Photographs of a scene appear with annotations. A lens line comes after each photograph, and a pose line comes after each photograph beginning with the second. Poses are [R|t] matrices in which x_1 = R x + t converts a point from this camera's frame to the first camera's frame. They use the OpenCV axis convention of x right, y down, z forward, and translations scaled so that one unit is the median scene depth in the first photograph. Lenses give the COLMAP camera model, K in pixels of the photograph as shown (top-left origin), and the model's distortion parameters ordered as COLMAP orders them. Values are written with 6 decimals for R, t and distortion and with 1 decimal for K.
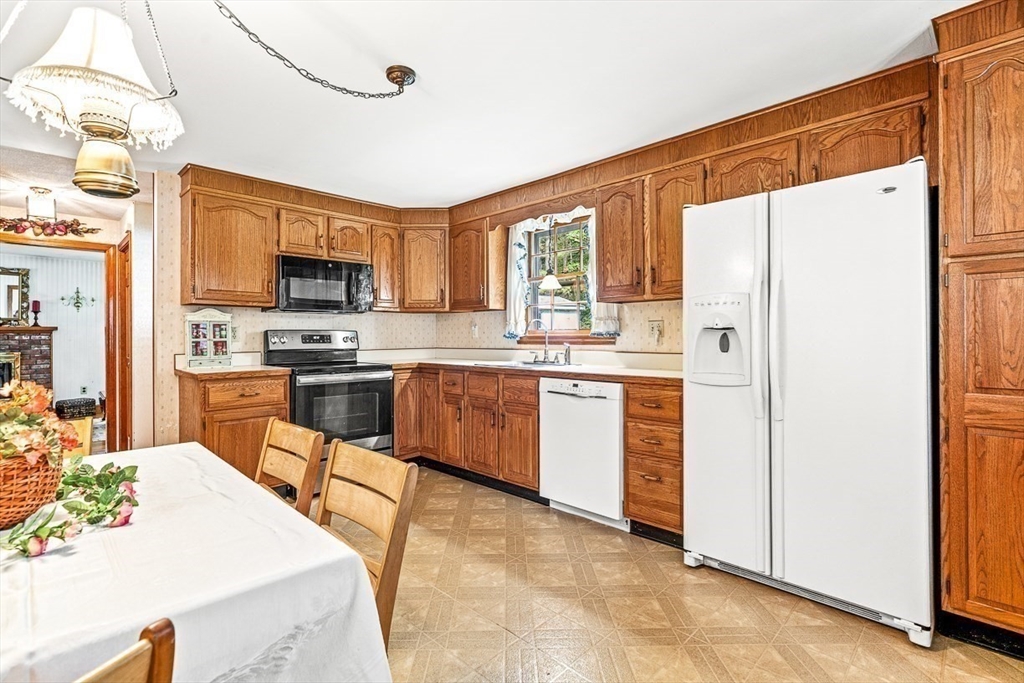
lens RADIAL K [[483.7, 0, 512.5], [0, 483.7, 335.6], [0, 0, 1]] dist [-0.001251, -0.000375]
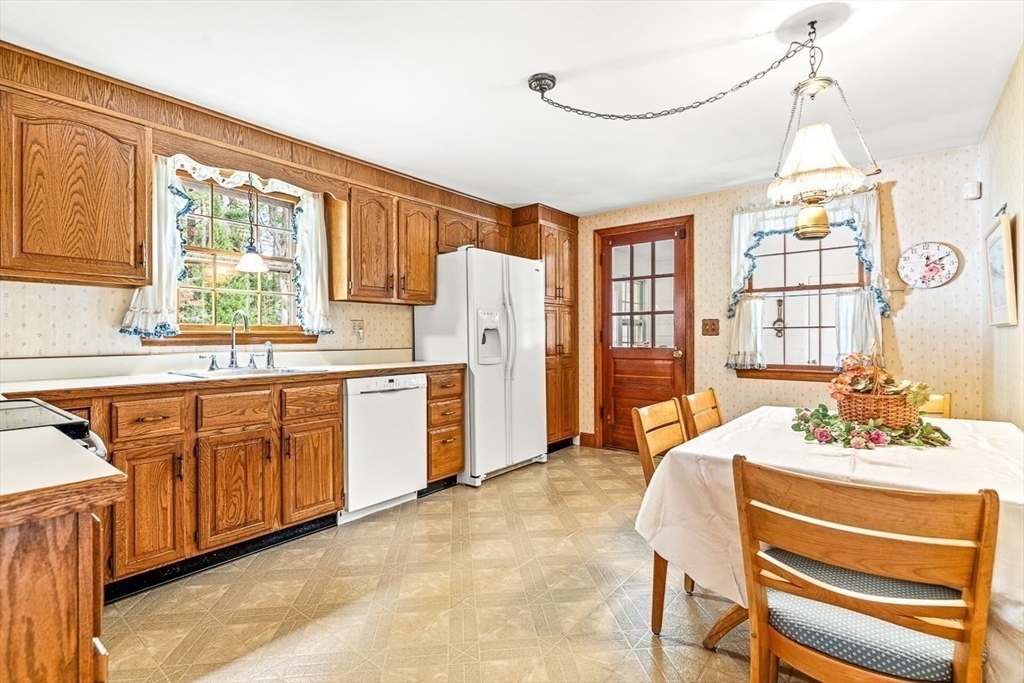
lens RADIAL K [[483.7, 0, 512.5], [0, 483.7, 335.6], [0, 0, 1]] dist [-0.001251, -0.000375]
pose [[-0.115116, 0.008366, 0.993317, -0.926659], [0.003458, 0.999962, -0.008021, 0.015551], [-0.993346, 0.002512, -0.115141, 0.861907]]
